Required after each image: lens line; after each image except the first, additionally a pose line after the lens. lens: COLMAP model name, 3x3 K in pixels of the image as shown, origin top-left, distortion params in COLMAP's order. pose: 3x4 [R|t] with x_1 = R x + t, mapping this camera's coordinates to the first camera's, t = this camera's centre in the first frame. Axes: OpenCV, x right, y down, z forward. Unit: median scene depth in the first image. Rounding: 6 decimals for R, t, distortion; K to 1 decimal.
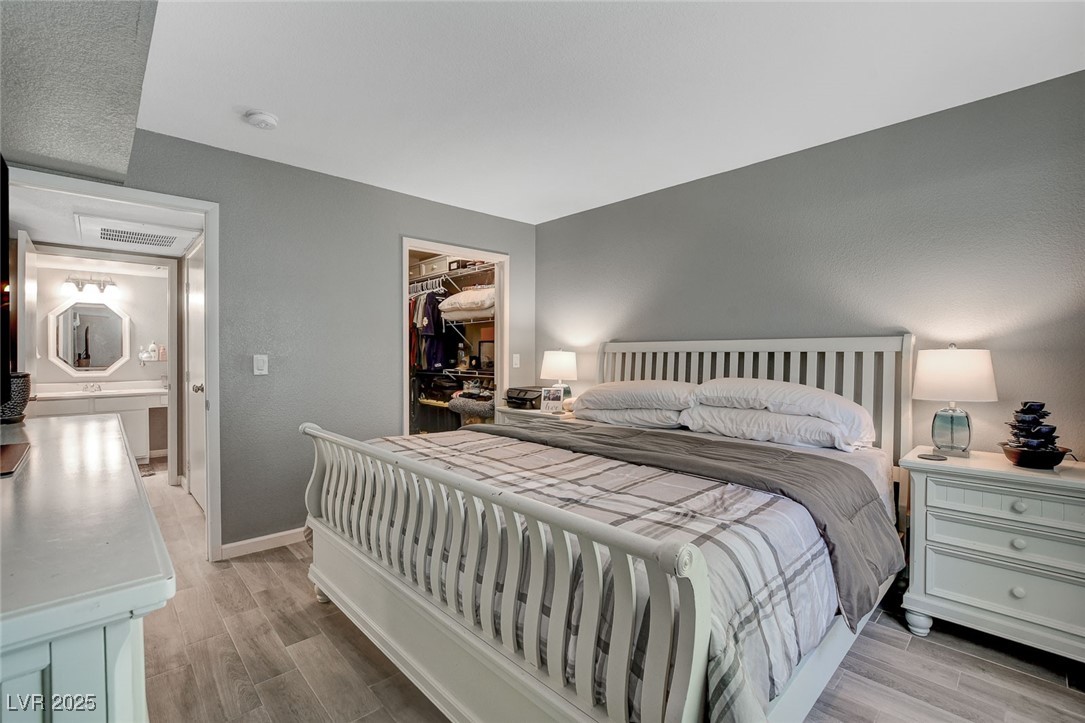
lens RADIAL K [[479.1, 0, 535.1], [0, 479.1, 352.3], [0, 0, 1]] dist [-0.011865, -0.001186]
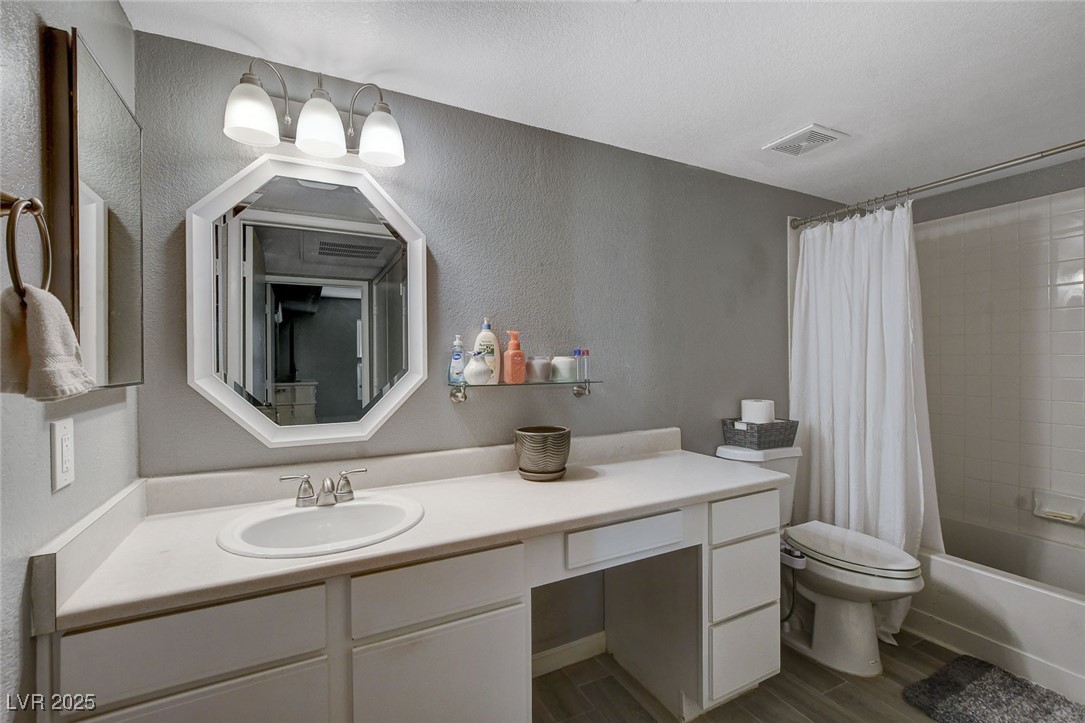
lens RADIAL K [[479.1, 0, 542.2], [0, 479.1, 362.5], [0, 0, 1]] dist [-0.011865, -0.001186]
pose [[0.961446, -0.010537, -0.274790, -0.733722], [0.010218, 0.999944, -0.002591, 0.005079], [0.274802, -0.000317, 0.961501, 0.763579]]
